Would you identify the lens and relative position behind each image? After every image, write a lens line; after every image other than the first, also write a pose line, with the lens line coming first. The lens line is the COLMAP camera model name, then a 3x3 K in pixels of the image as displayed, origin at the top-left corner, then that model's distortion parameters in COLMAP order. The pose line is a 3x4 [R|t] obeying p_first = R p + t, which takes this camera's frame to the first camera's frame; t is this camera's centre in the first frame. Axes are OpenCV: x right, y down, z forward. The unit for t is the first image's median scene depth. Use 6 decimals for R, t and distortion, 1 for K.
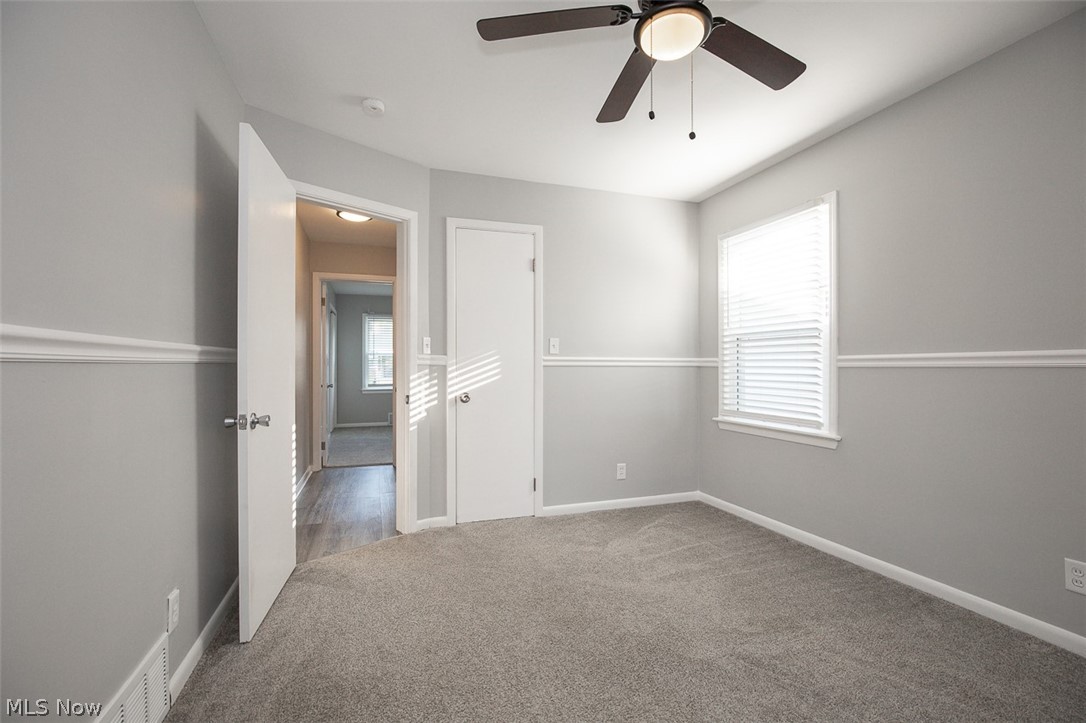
lens RADIAL K [[497.7, 0, 538.2], [0, 497.7, 362.5], [0, 0, 1]] dist [-0.009478, 0.002329]
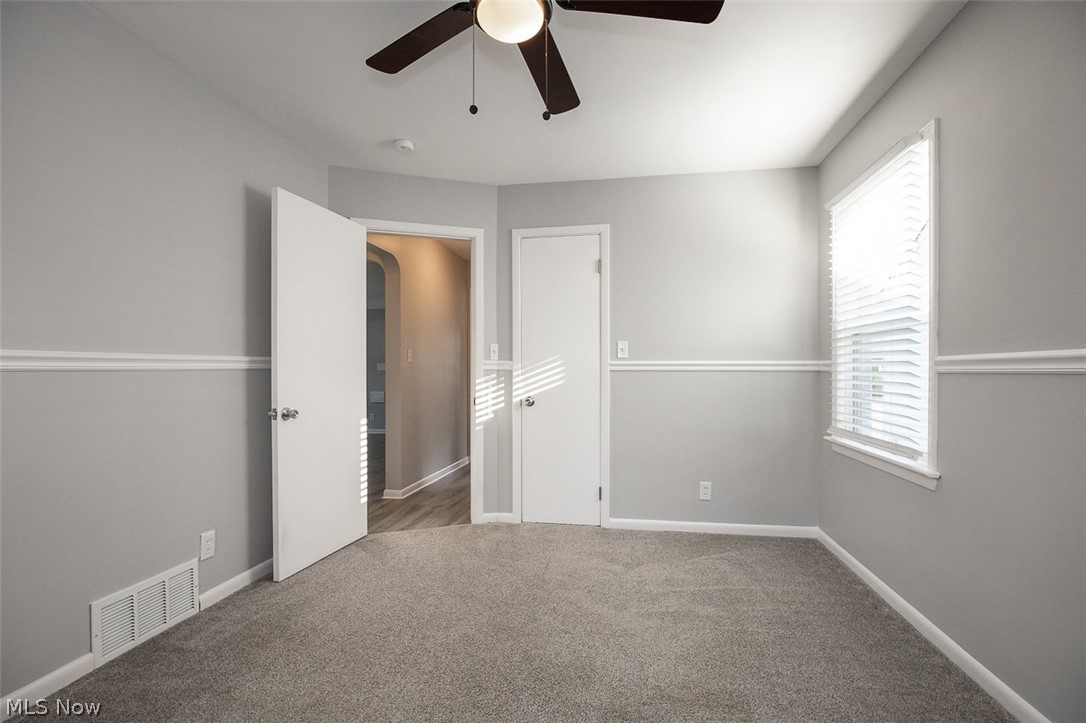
lens RADIAL K [[497.7, 0, 540.5], [0, 497.7, 367.4], [0, 0, 1]] dist [-0.009478, 0.002329]
pose [[0.877204, -0.003747, -0.480103, 0.379536], [0.005027, 0.999986, 0.001380, -0.001542], [0.480091, -0.003624, 0.877211, 0.105664]]
